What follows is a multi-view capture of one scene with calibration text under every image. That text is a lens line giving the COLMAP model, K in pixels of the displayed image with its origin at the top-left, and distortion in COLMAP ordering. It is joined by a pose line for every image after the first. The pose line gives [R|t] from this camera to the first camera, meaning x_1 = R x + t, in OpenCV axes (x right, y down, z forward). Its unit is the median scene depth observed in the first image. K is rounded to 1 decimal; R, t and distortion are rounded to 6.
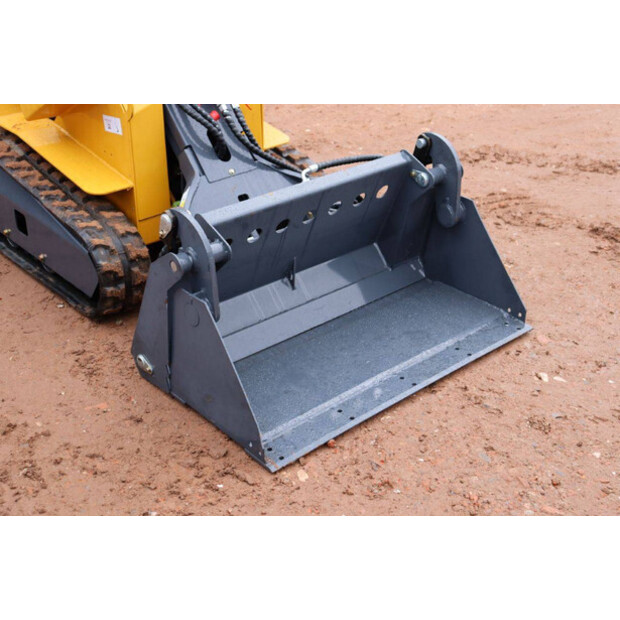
lens RADIAL K [[860.7, 0, 309.3], [0, 860.7, 306.6], [0, 0, 1]] dist [0.078980, 0.000000]
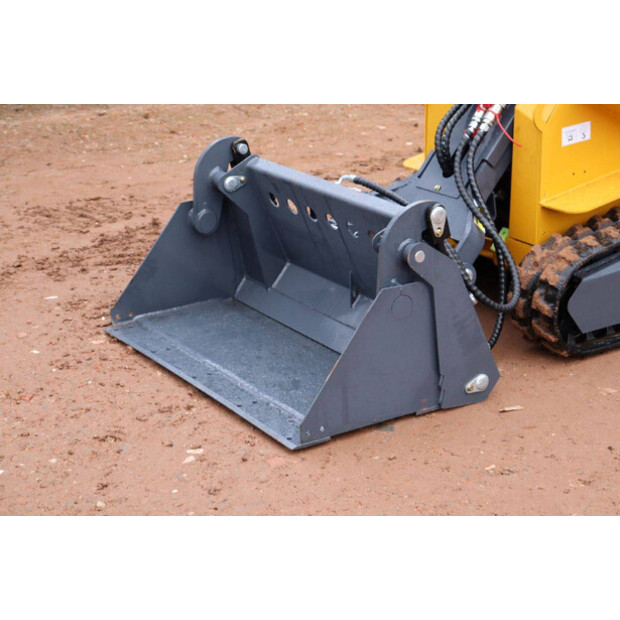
lens RADIAL K [[1388.8, 0, 316.2], [0, 1388.8, 311.4], [0, 0, 1]] dist [0.440870, 0.000000]
pose [[-0.148296, 0.320318, -0.935631, 0.971351], [-0.459485, 0.815456, 0.352003, -0.367247], [0.875718, 0.482108, 0.026253, 0.659645]]
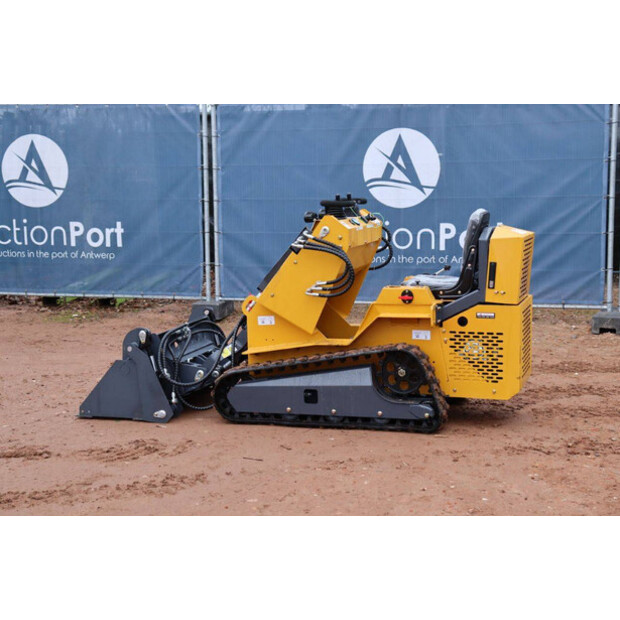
lens RADIAL K [[1137.2, 0, 313.9], [0, 1137.2, 300.0], [0, 0, 1]] dist [0.248843, 0.000000]
pose [[-0.857642, 0.067707, -0.509770, 0.763352], [-0.241933, 0.821614, 0.516157, -1.141317], [0.453782, 0.566009, -0.688271, 2.006904]]
